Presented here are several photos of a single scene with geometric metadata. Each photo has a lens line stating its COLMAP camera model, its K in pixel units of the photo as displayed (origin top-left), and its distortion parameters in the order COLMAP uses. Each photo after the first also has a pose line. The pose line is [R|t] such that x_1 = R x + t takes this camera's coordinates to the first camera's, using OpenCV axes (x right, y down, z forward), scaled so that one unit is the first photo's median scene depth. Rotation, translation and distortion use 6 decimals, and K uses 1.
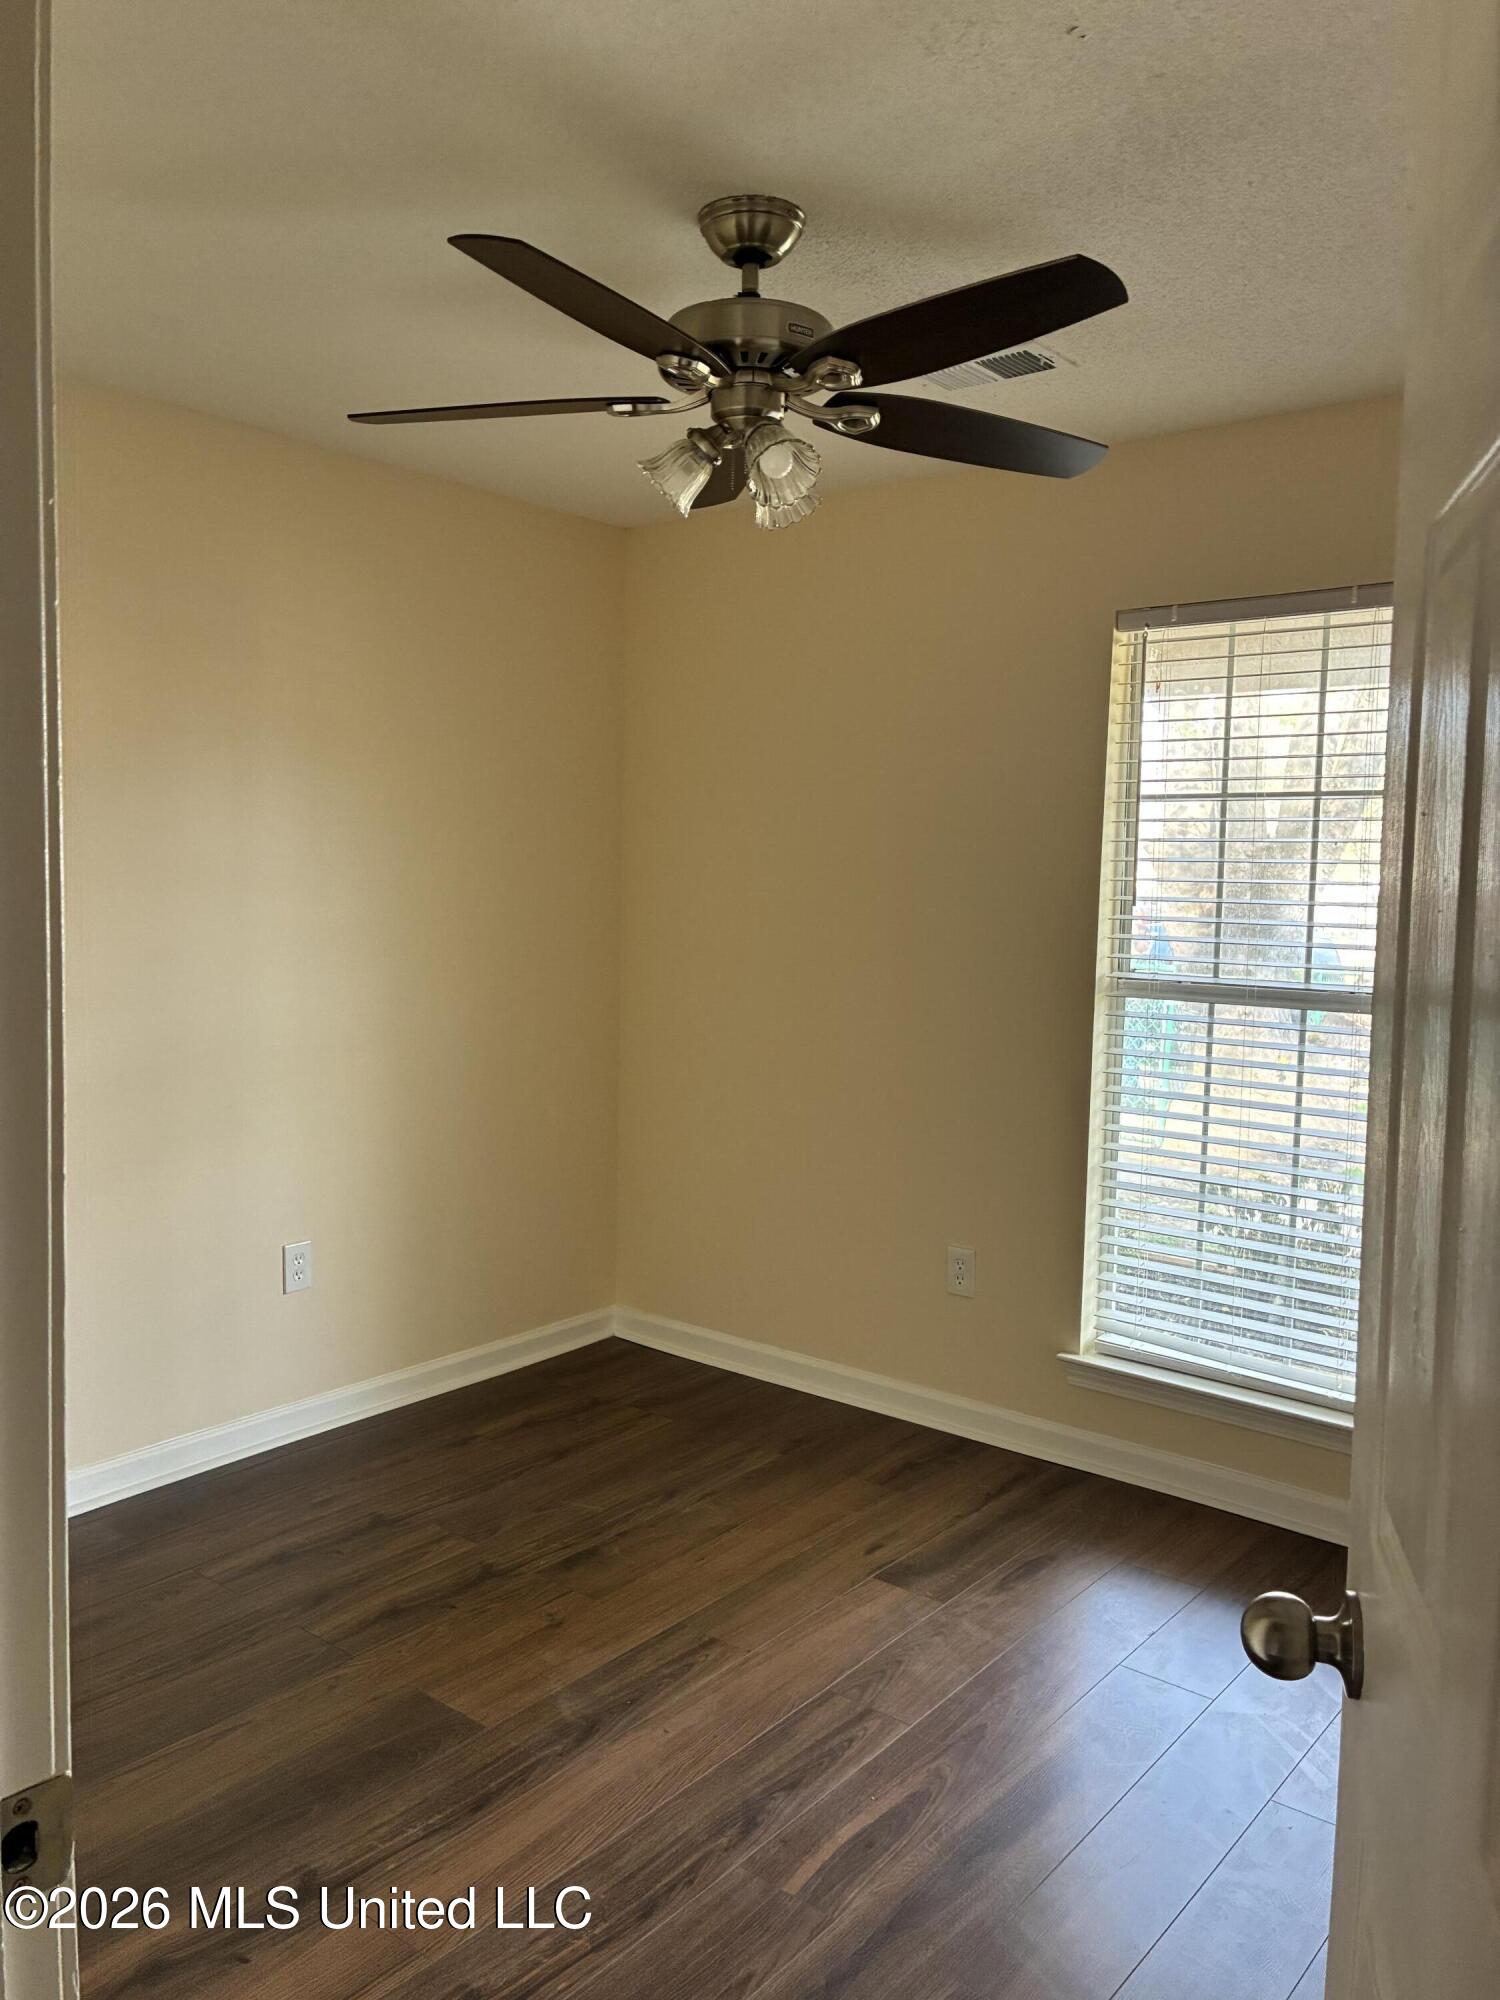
lens RADIAL K [[1504.0, 0, 738.4], [0, 1504.0, 989.4], [0, 0, 1]] dist [0.025398, -0.000287]
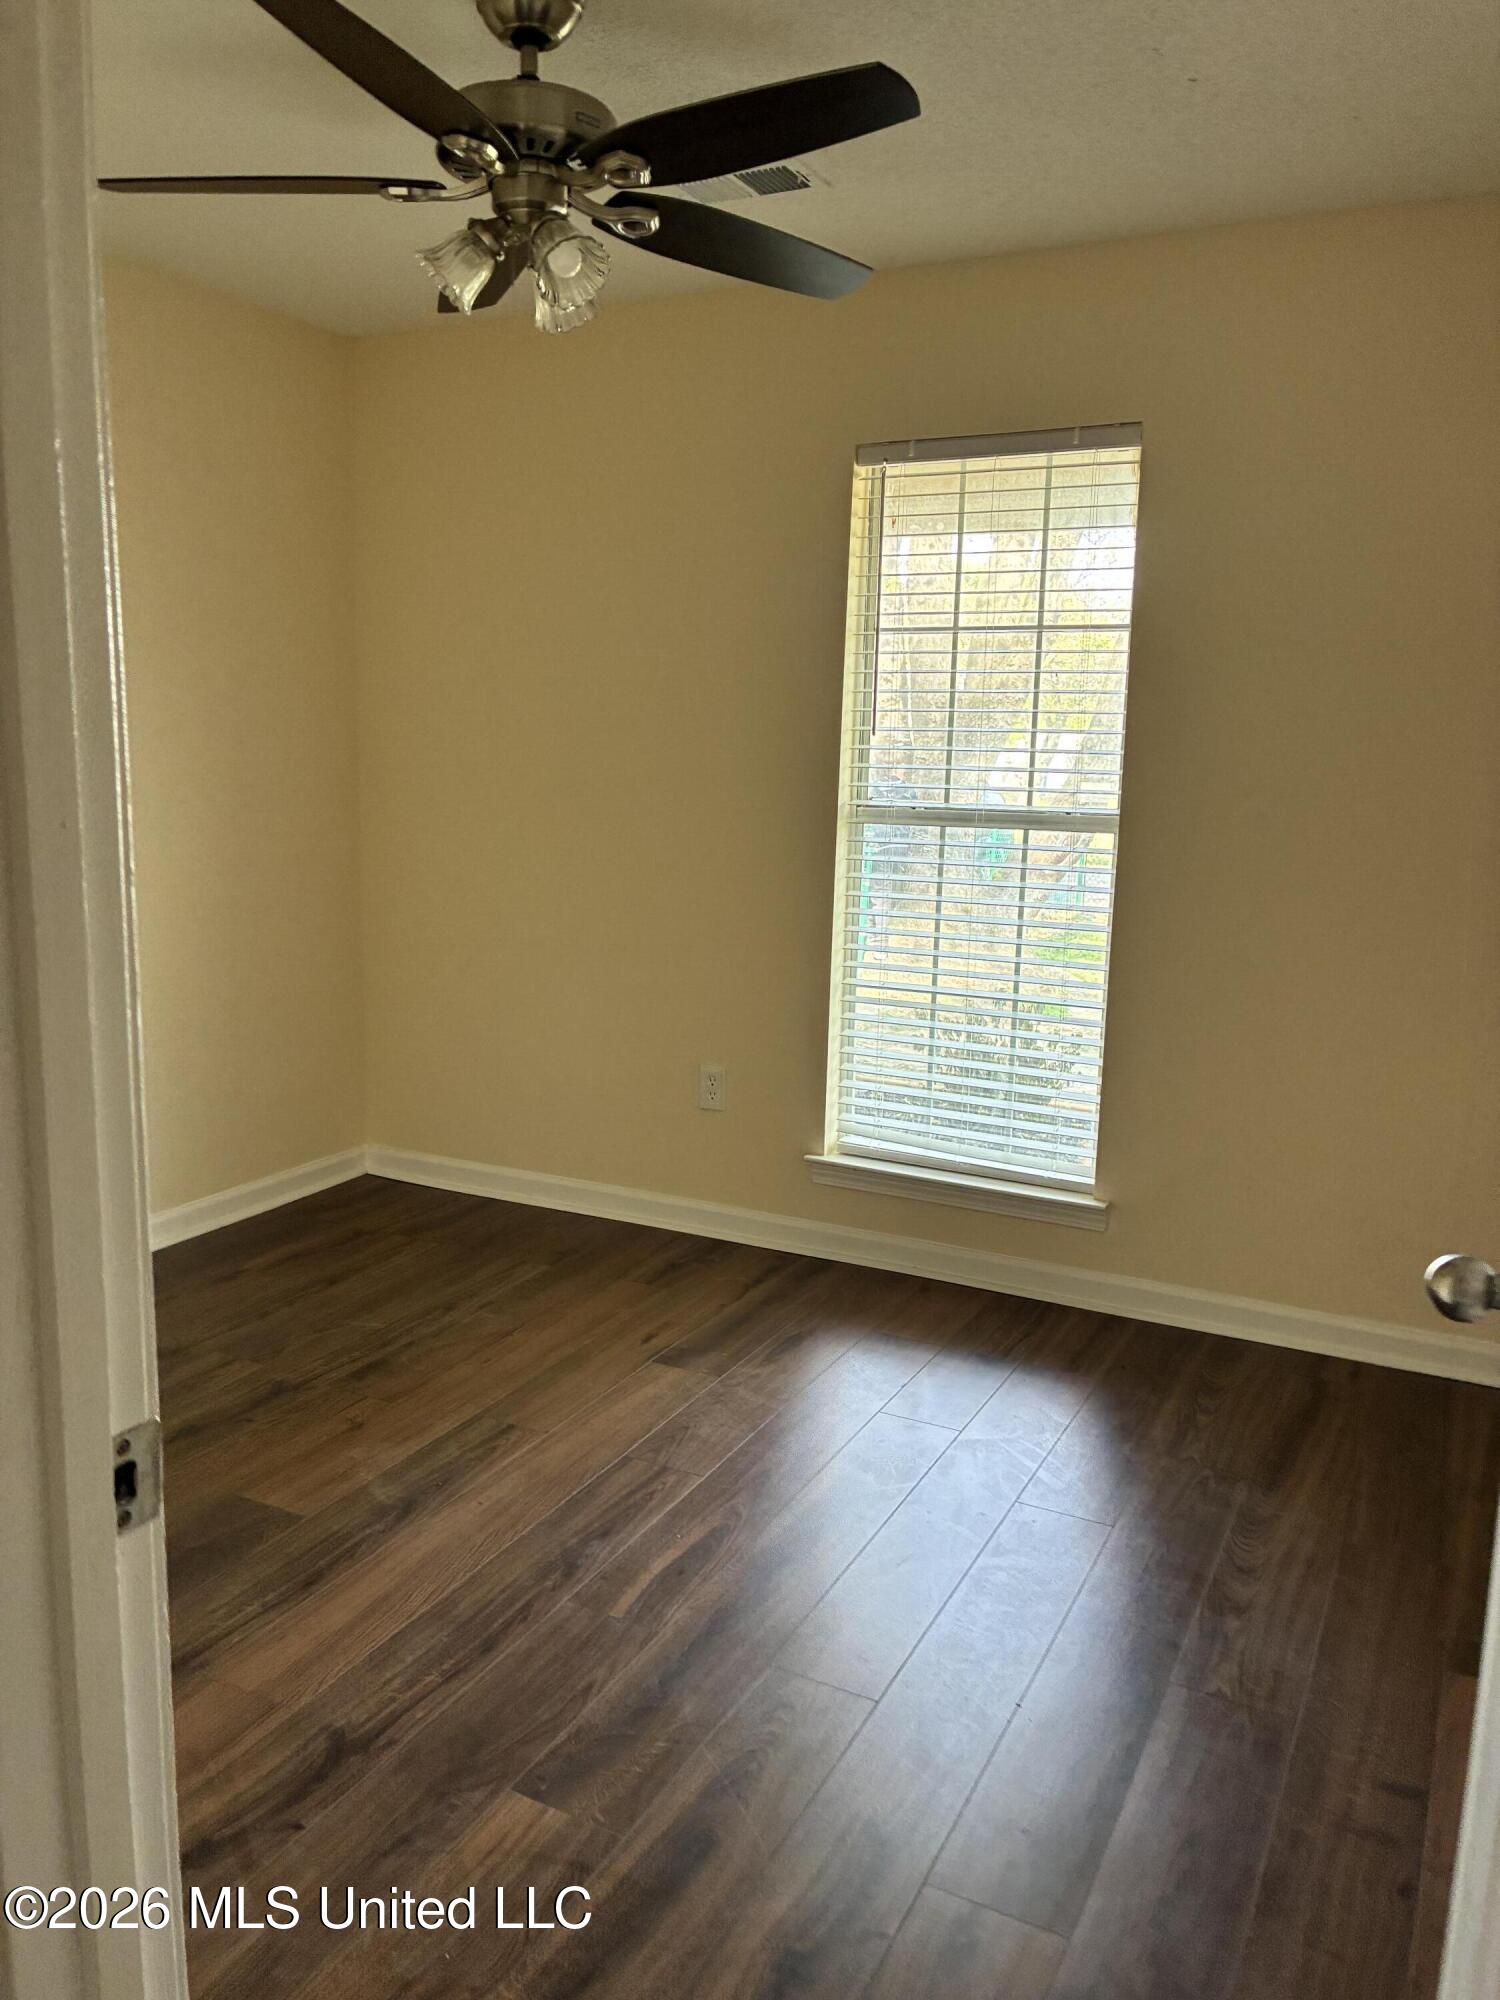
lens RADIAL K [[1481.0, 0, 750.0], [0, 1481.0, 1000.0], [0, 0, 1]] dist [0.048656, -0.052469]
pose [[0.979525, -0.035496, 0.198169, -0.050979], [0.014402, 0.994167, 0.106890, 0.024001], [-0.200808, -0.101847, 0.974322, -0.024807]]
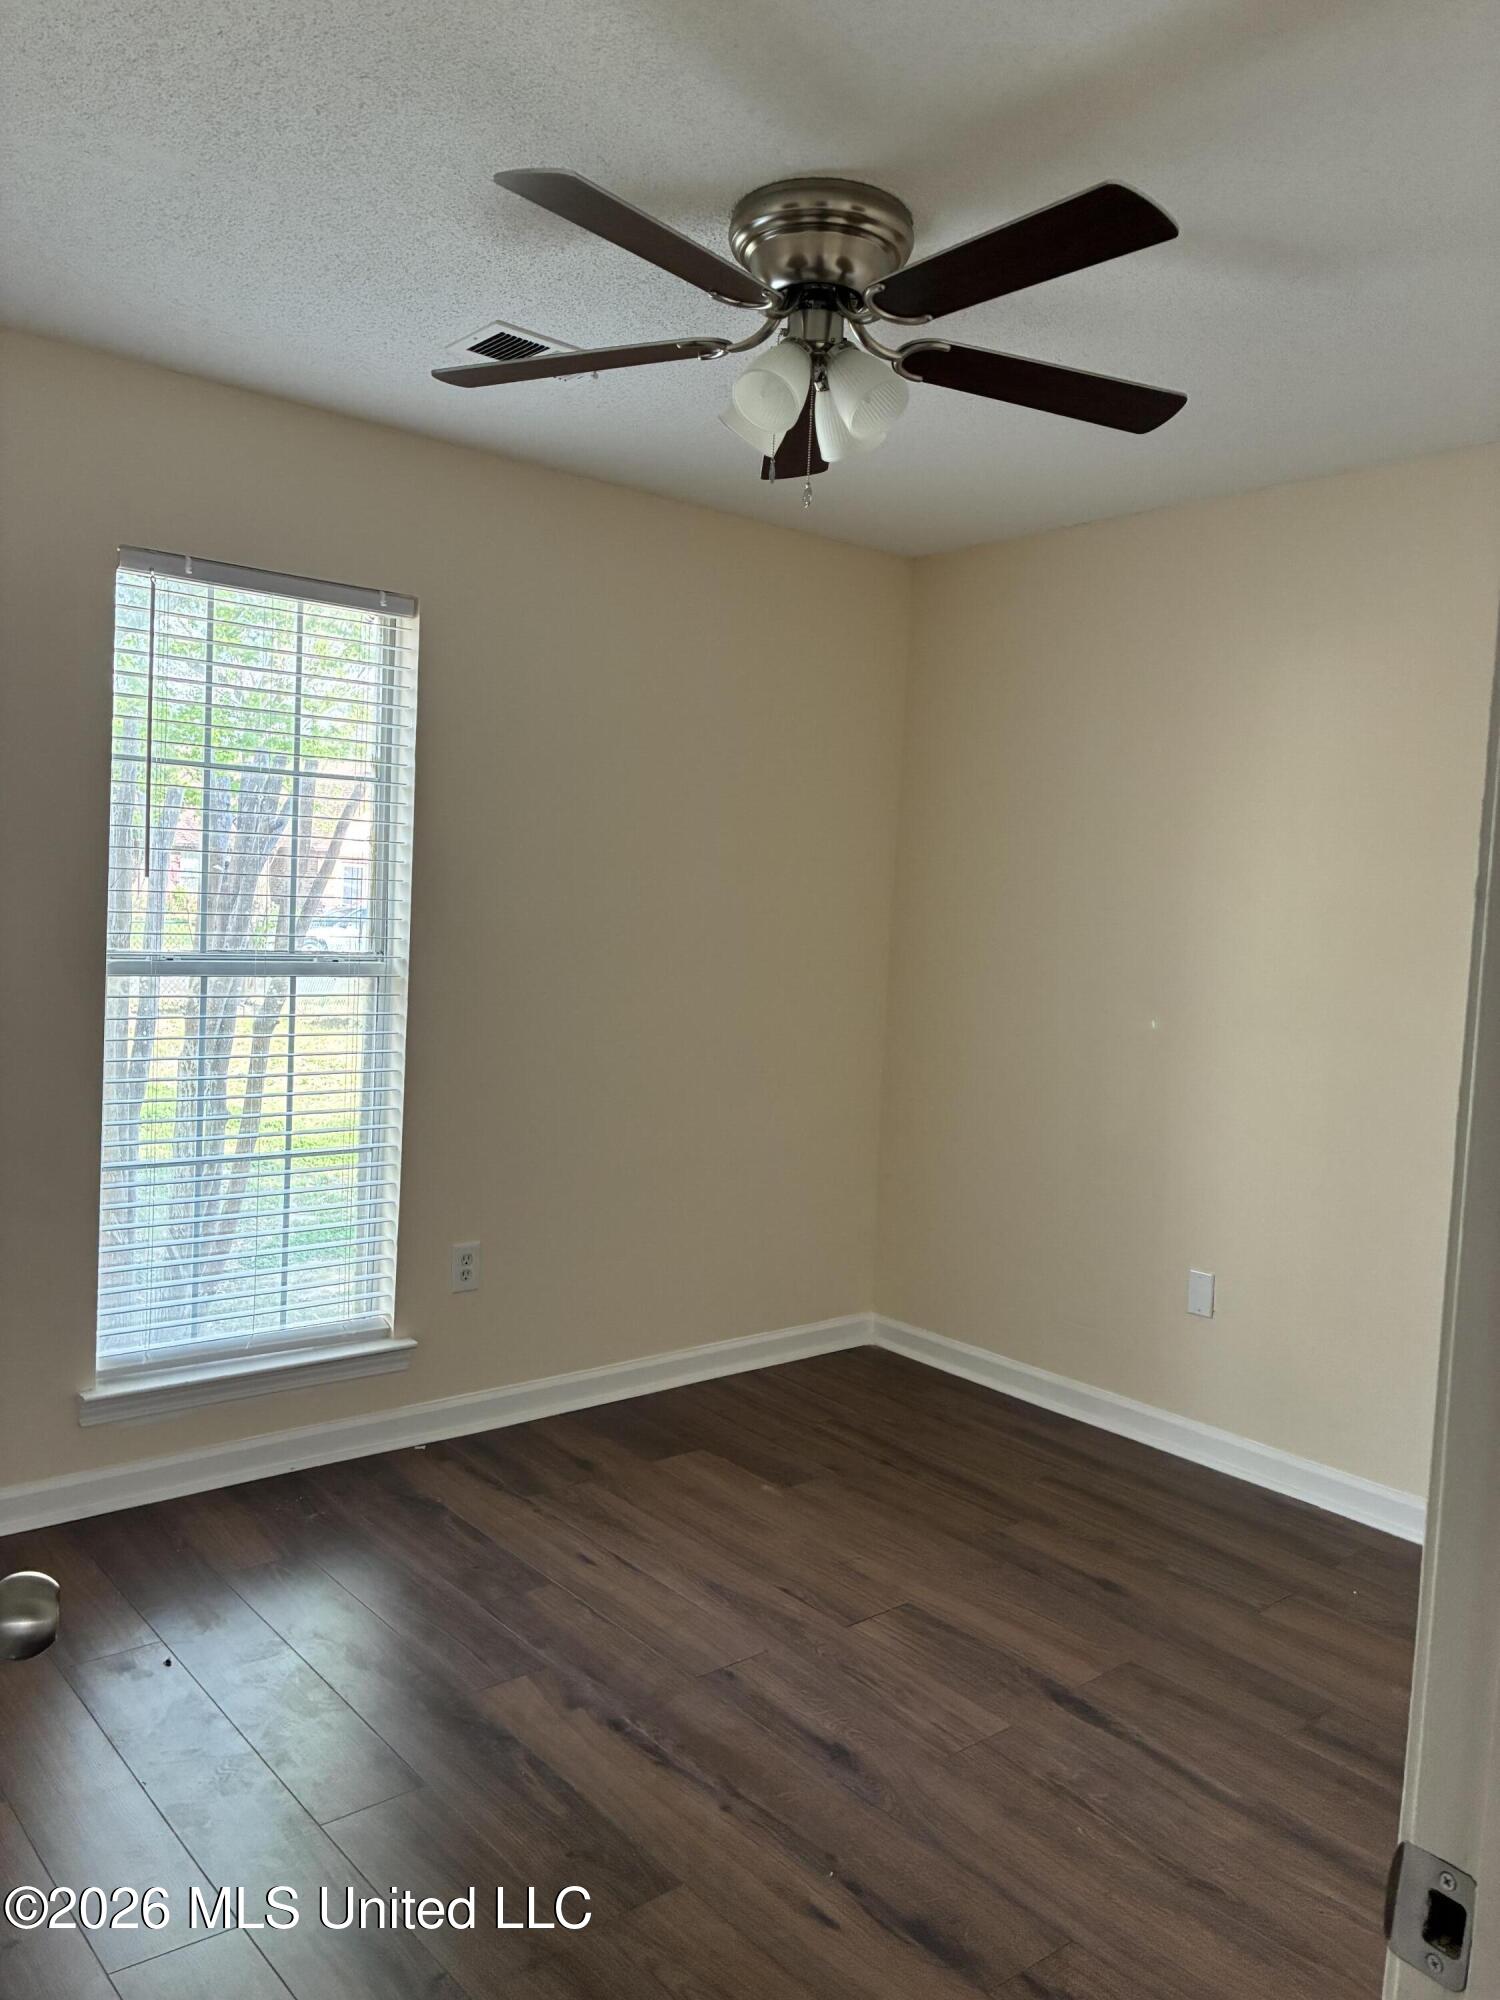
lens RADIAL K [[1504.0, 0, 738.4], [0, 1504.0, 989.4], [0, 0, 1]] dist [0.025398, -0.000287]
pose [[0.188986, -0.071994, 0.979337, -0.802315], [0.024760, 0.997341, 0.068539, -0.057339], [-0.981668, 0.011296, 0.190266, 0.669473]]
